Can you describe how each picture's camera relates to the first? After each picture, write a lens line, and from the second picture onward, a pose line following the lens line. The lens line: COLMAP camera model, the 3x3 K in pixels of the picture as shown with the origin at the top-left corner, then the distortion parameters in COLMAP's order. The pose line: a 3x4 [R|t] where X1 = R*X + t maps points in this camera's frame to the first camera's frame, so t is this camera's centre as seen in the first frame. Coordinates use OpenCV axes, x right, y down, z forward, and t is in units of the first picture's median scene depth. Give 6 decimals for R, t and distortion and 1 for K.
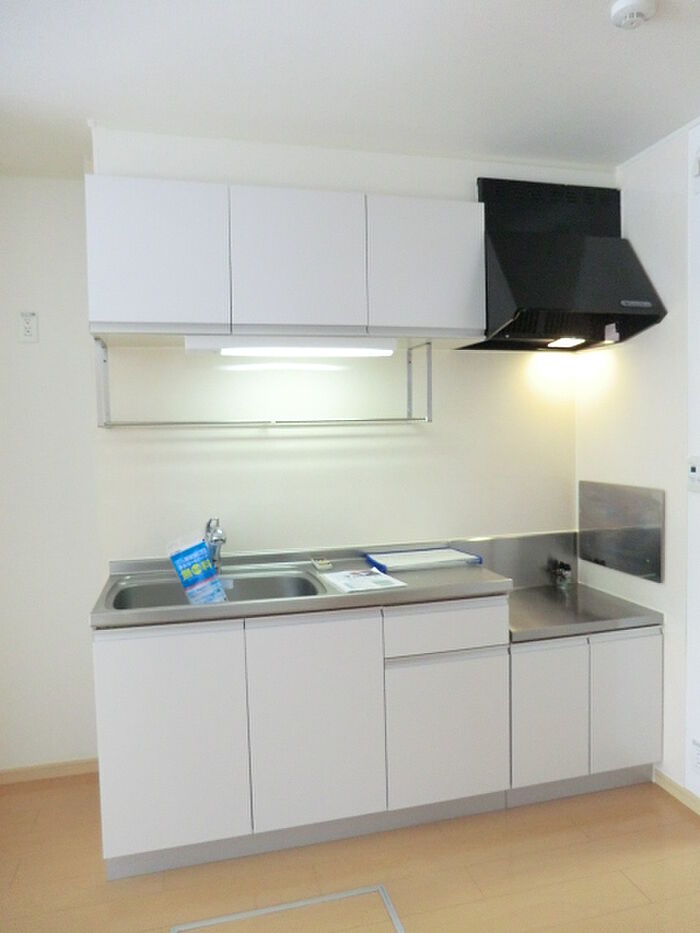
lens RADIAL K [[675.7, 0, 350.0], [0, 675.7, 466.5], [0, 0, 1]] dist [-0.040937, 0.000082]
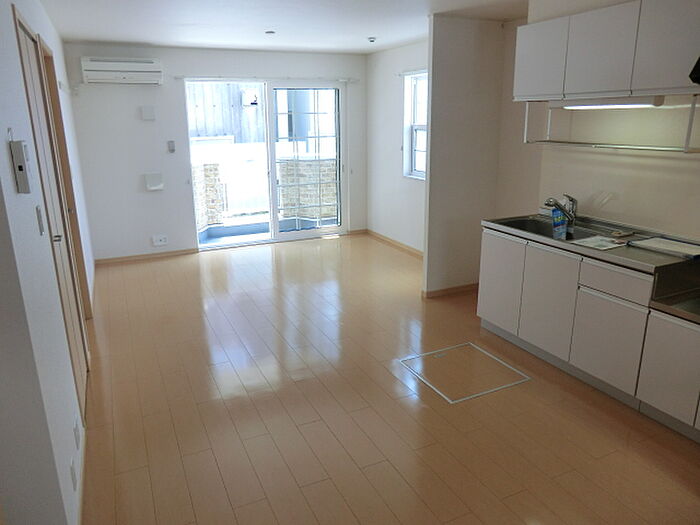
lens RADIAL K [[507.0, 0, 350.0], [0, 507.0, 262.5], [0, 0, 1]] dist [-0.040937, 0.000082]
pose [[0.150296, 0.285899, -0.946400, 1.116183], [-0.036853, 0.958229, 0.283619, -0.121696], [0.987954, -0.007749, 0.154554, 0.162570]]
